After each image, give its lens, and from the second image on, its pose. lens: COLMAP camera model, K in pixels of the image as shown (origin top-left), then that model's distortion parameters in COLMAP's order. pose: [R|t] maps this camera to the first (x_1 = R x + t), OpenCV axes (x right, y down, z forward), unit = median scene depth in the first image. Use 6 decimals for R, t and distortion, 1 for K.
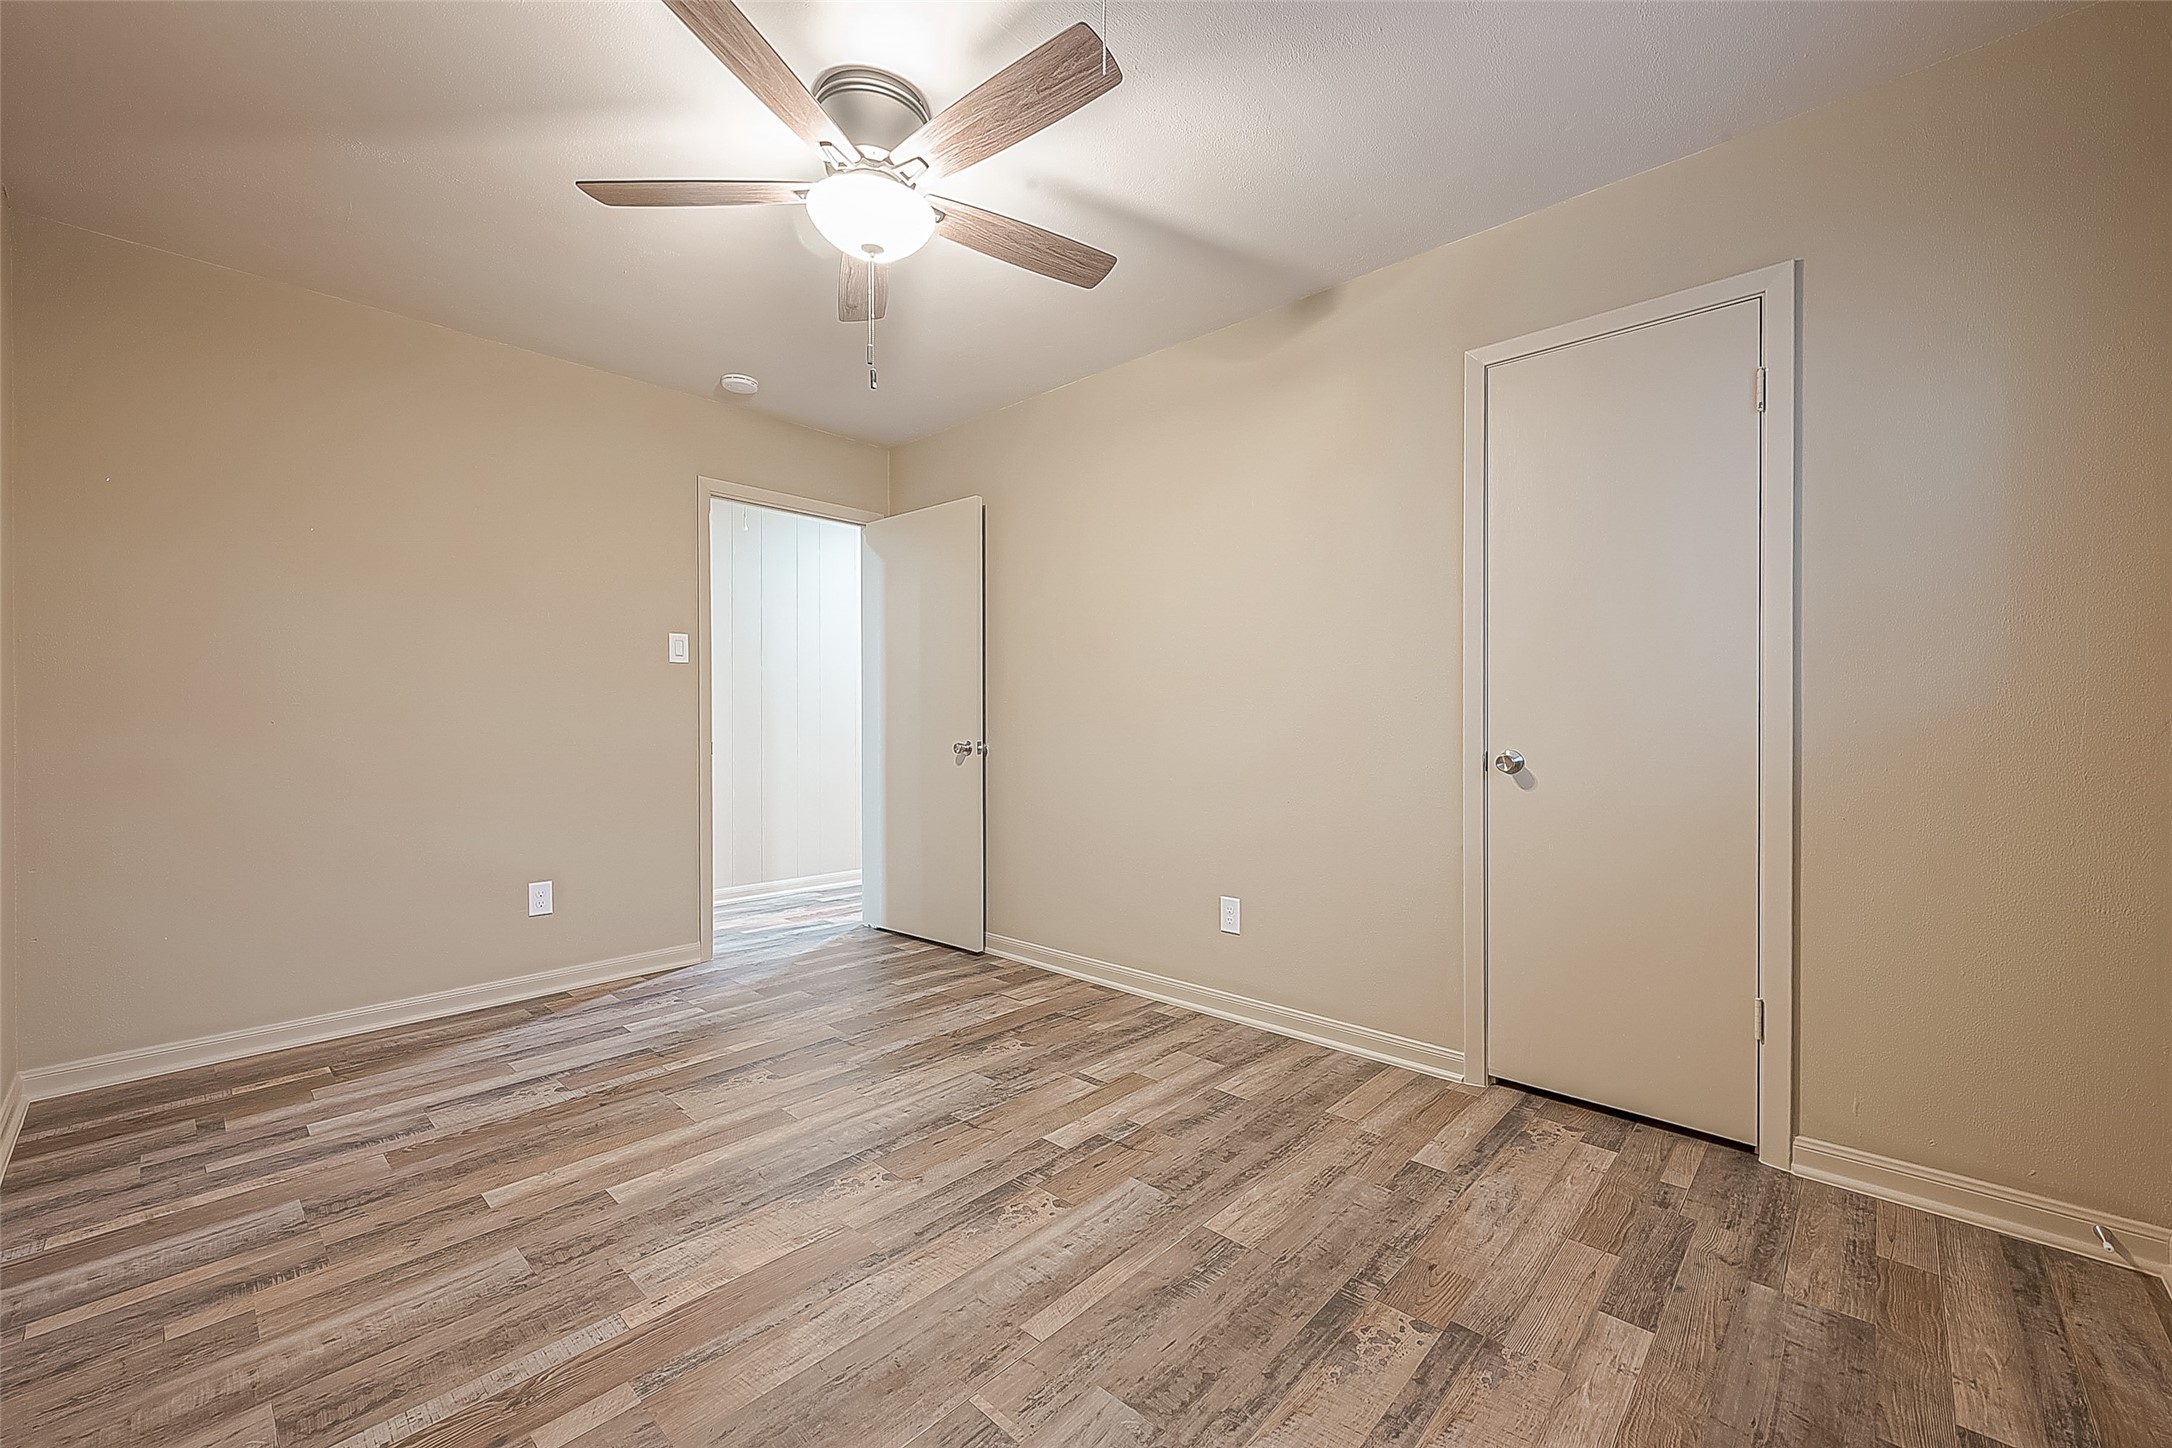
lens RADIAL K [[862.0, 0, 1133.9], [0, 862.0, 720.5], [0, 0, 1]] dist [0.000080, 0.000125]
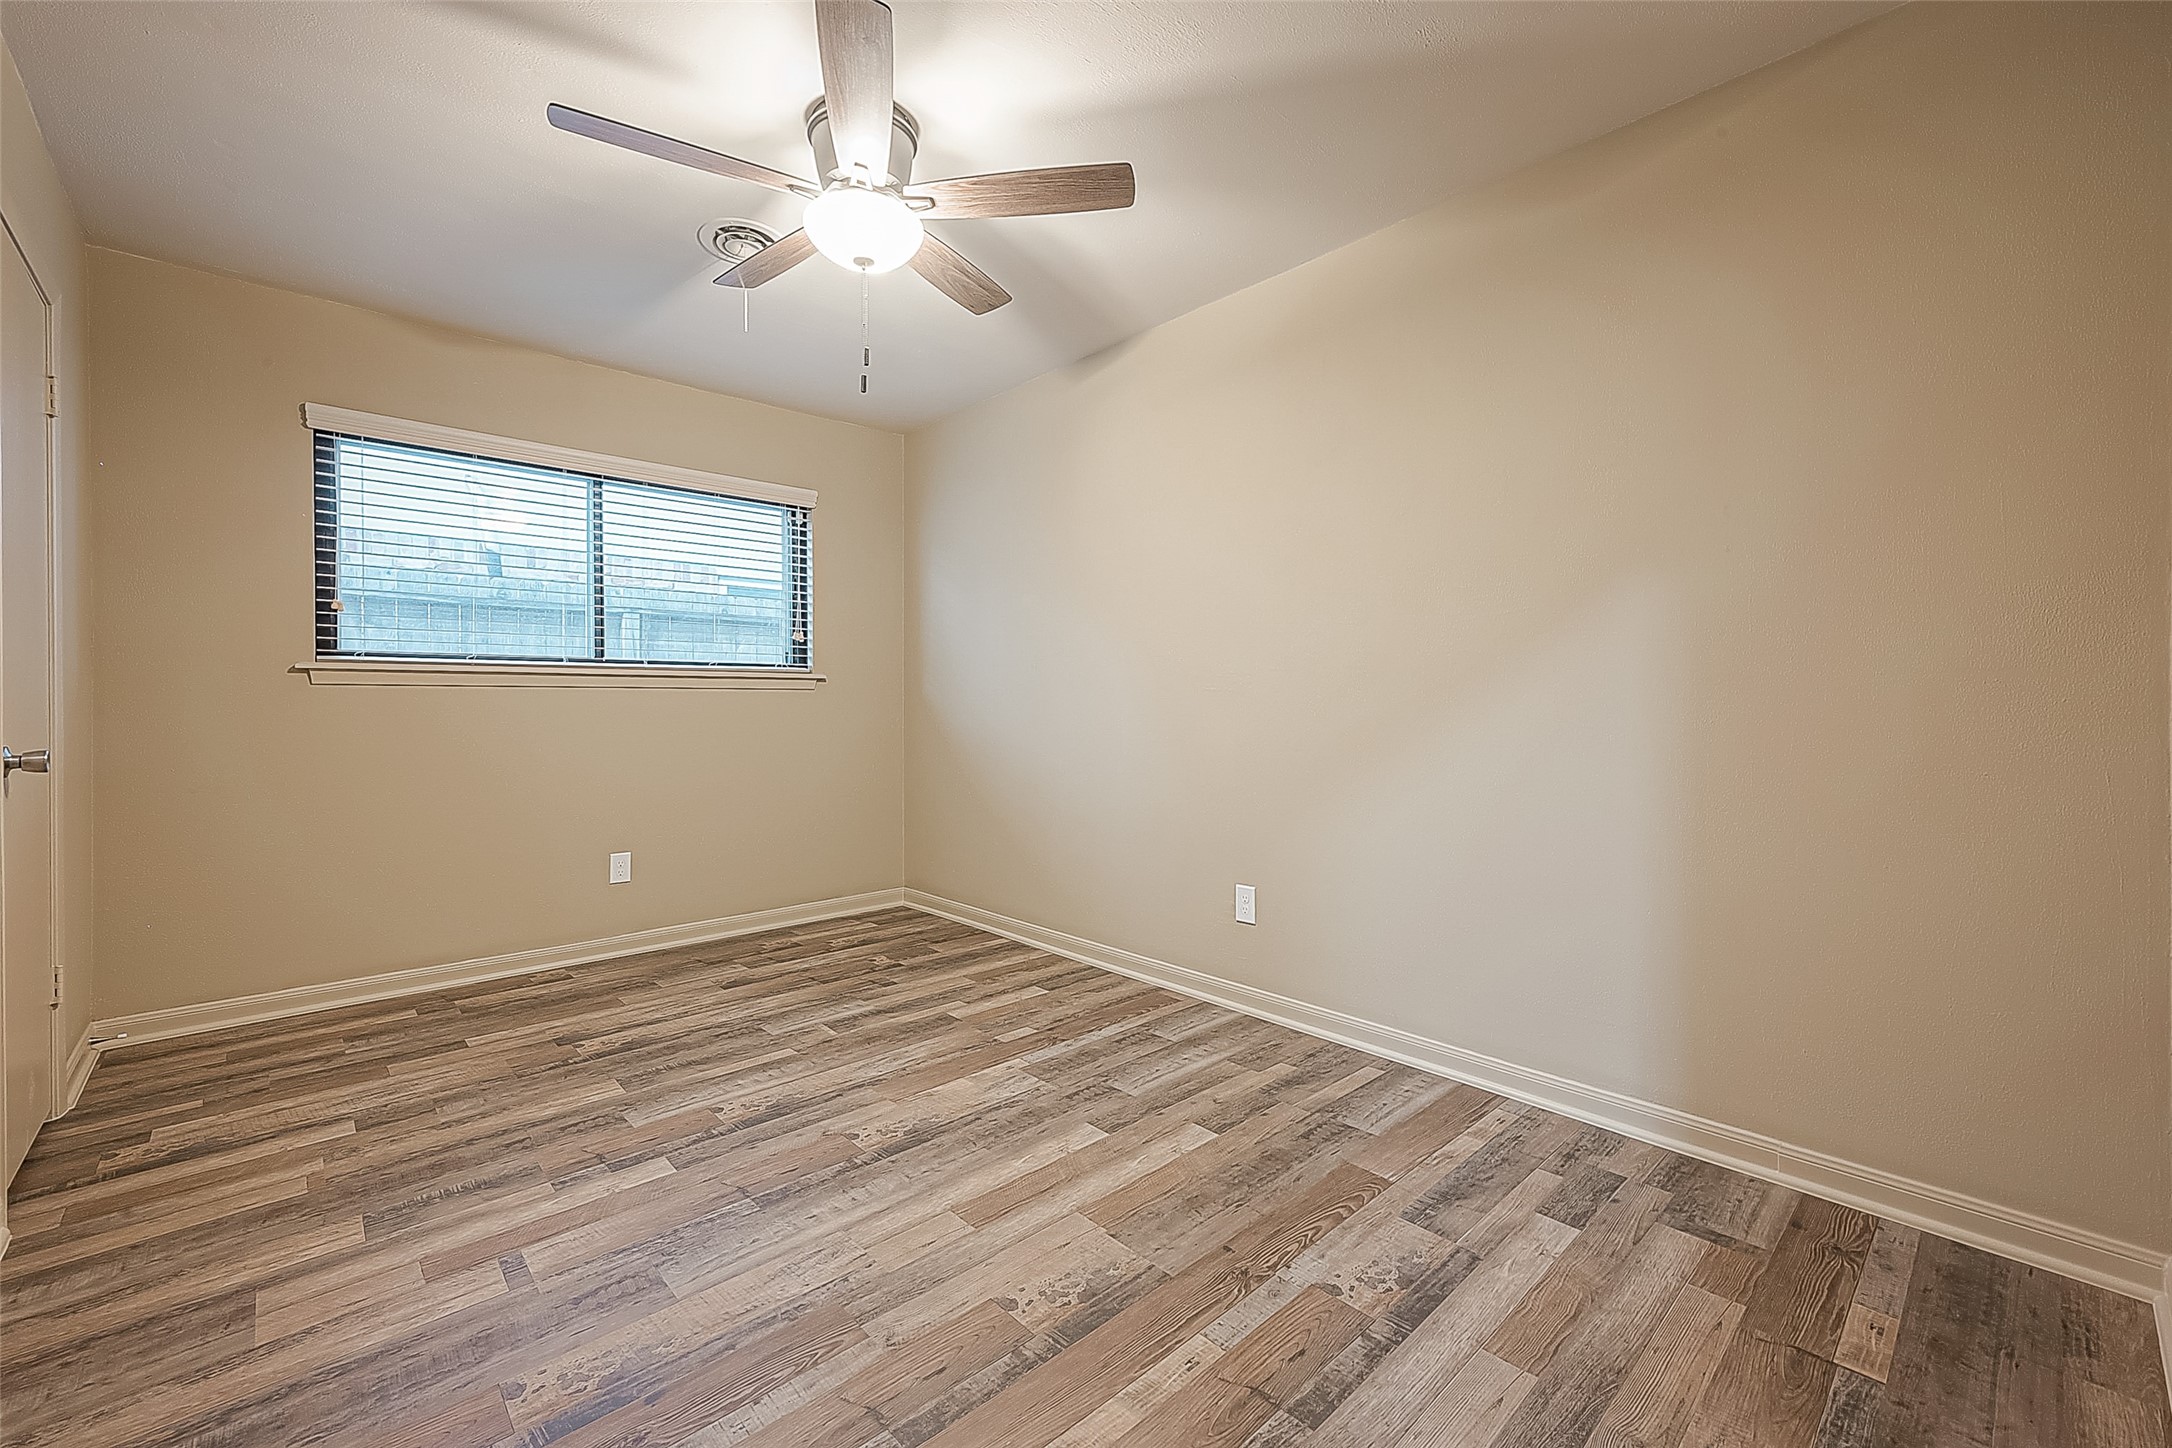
lens RADIAL K [[884.2, 0, 1082.0], [0, 884.2, 716.2], [0, 0, 1]] dist [0.002763, 0.000173]
pose [[-0.992085, 0.001765, 0.125553, -0.679292], [0.003596, 0.999890, 0.014355, 0.006720], [-0.125514, 0.014693, -0.991983, 1.975762]]
